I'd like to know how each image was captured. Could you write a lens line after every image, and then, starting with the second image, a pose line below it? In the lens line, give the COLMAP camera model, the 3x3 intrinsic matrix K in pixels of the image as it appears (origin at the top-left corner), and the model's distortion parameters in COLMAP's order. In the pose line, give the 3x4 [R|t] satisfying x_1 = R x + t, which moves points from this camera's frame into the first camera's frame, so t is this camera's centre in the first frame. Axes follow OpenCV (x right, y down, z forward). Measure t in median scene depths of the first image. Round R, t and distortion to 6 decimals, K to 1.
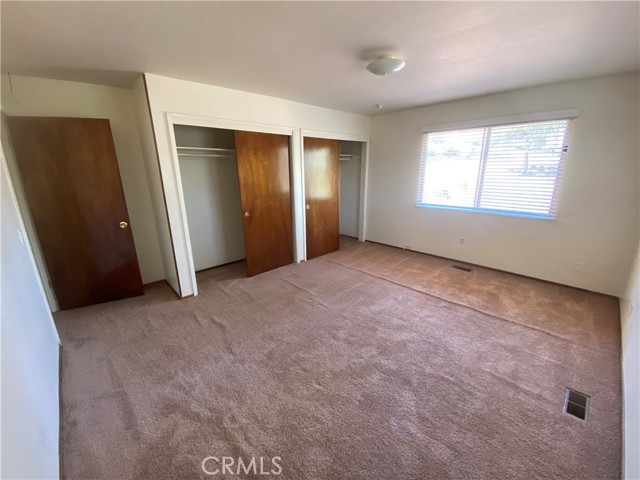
lens RADIAL K [[258.8, 0, 320.0], [0, 258.8, 240.0], [0, 0, 1]] dist [0.018395, -0.019785]
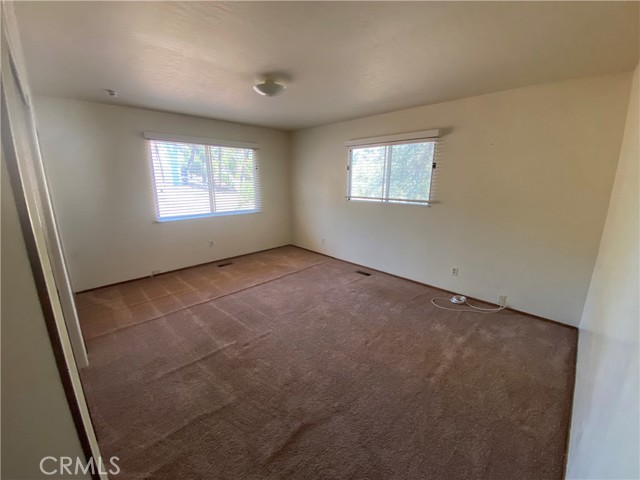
lens RADIAL K [[258.8, 0, 320.0], [0, 258.8, 240.0], [0, 0, 1]] dist [0.018395, -0.019785]
pose [[-0.042663, -0.223702, 0.973723, -0.623739], [0.260568, 0.938390, 0.227001, -0.158332], [-0.964512, 0.263406, 0.018256, 0.581055]]
